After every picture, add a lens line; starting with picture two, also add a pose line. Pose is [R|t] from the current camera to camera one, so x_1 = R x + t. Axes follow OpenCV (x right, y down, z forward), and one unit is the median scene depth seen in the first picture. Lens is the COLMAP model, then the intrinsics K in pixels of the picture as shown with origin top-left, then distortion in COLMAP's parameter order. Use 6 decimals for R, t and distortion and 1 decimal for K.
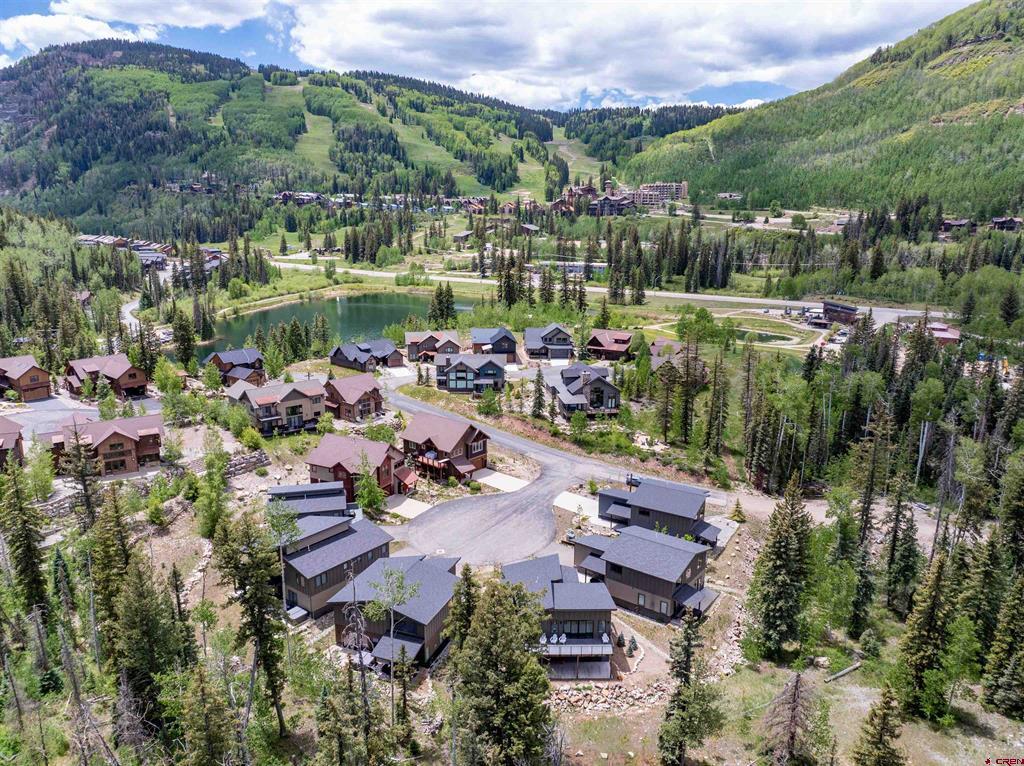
lens RADIAL K [[721.1, 0, 512.0], [0, 721.1, 383.0], [0, 0, 1]] dist [-0.034366, 0.001566]
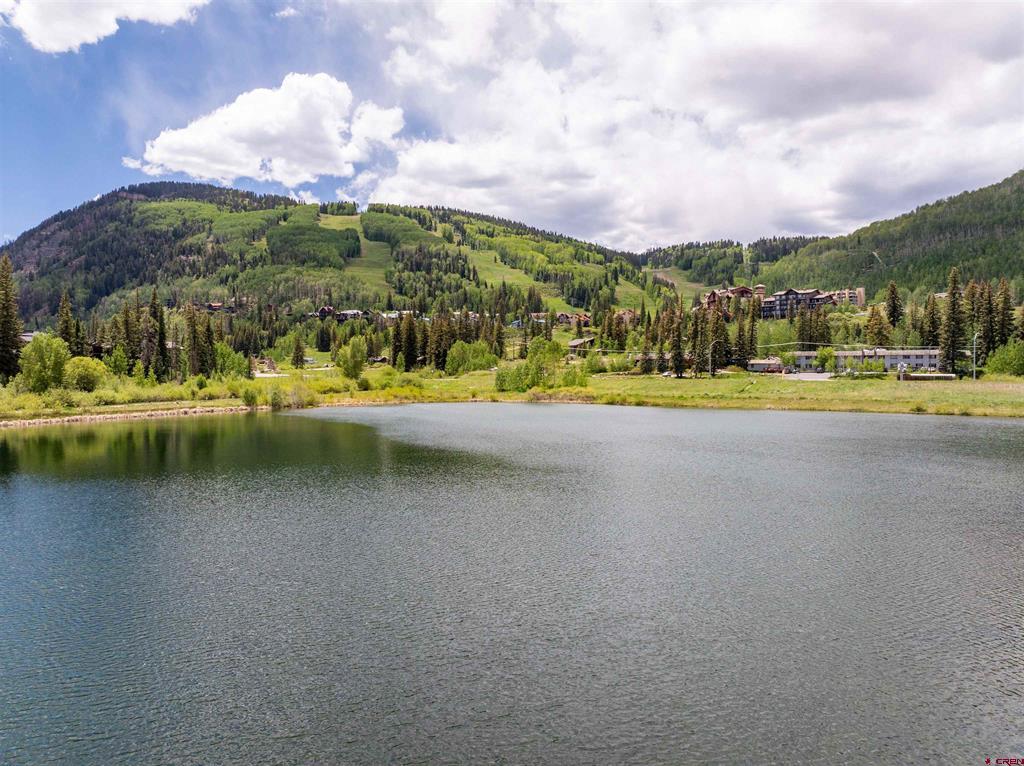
lens RADIAL K [[721.1, 0, 512.0], [0, 721.1, 383.0], [0, 0, 1]] dist [-0.034366, 0.001566]
pose [[0.997298, -0.002401, -0.073428, -0.047593], [-0.013716, 0.975809, -0.218194, -0.017938], [0.072176, 0.218611, 0.973139, 0.227039]]
